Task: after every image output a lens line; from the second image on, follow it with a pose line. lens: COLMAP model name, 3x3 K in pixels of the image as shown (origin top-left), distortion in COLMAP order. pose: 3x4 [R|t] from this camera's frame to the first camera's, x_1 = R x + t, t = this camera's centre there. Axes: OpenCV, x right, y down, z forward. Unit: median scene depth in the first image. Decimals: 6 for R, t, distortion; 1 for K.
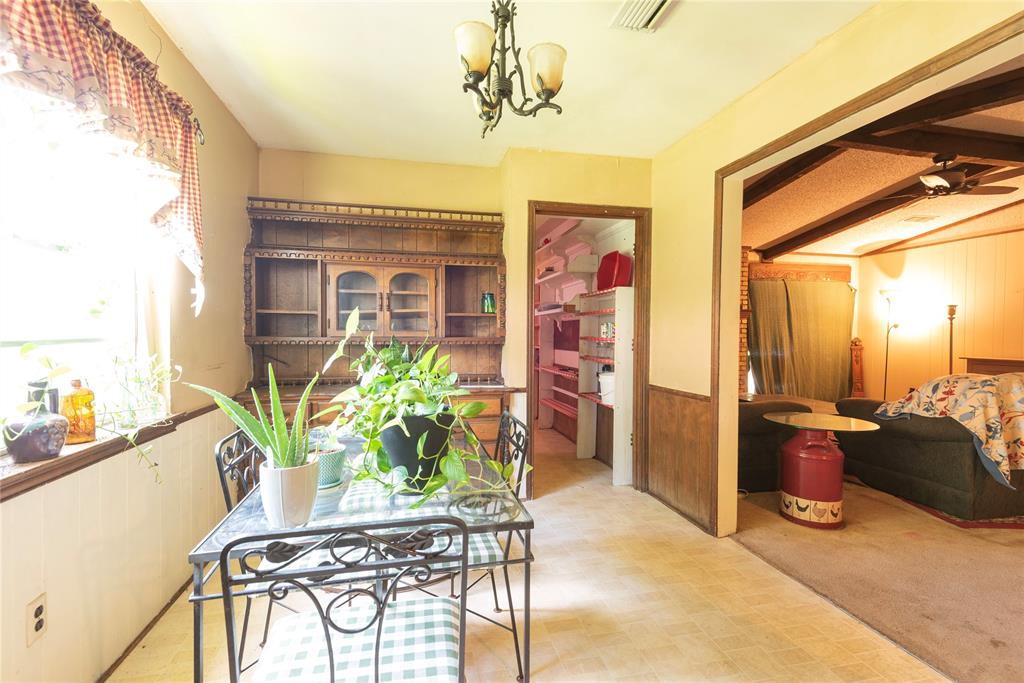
lens RADIAL K [[466.1, 0, 515.8], [0, 466.1, 342.0], [0, 0, 1]] dist [0.018563, -0.009154]
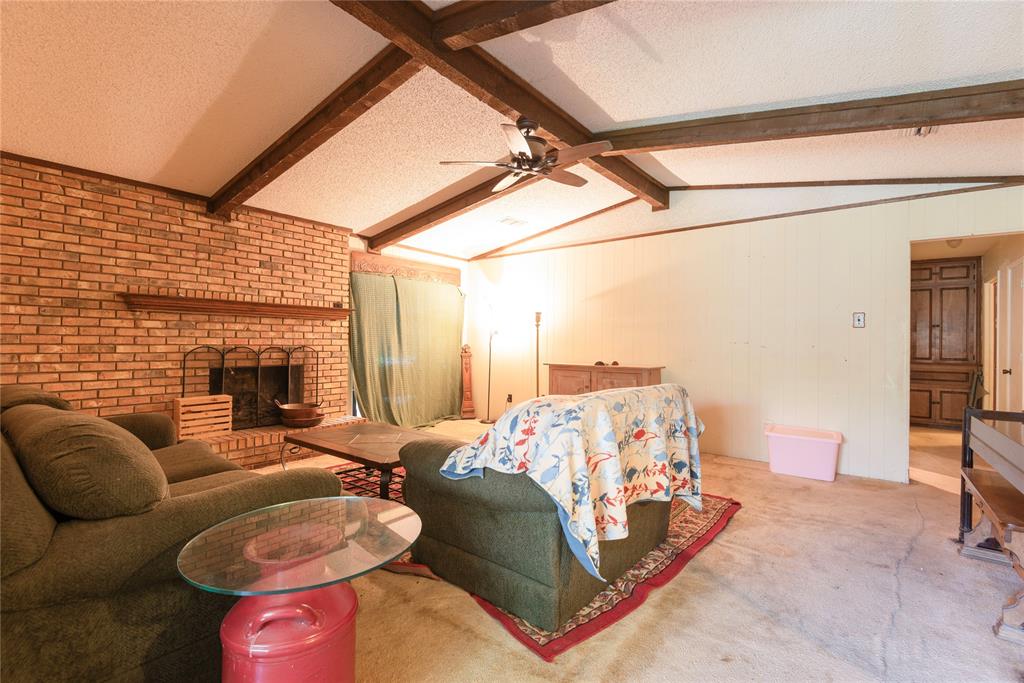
lens RADIAL K [[466.1, 0, 513.1], [0, 466.1, 342.1], [0, 0, 1]] dist [0.018563, -0.009154]
pose [[0.772715, 0.001129, 0.634752, 0.476334], [0.007817, 0.999906, -0.011295, -0.005883], [-0.634705, 0.013689, 0.772633, 0.496166]]
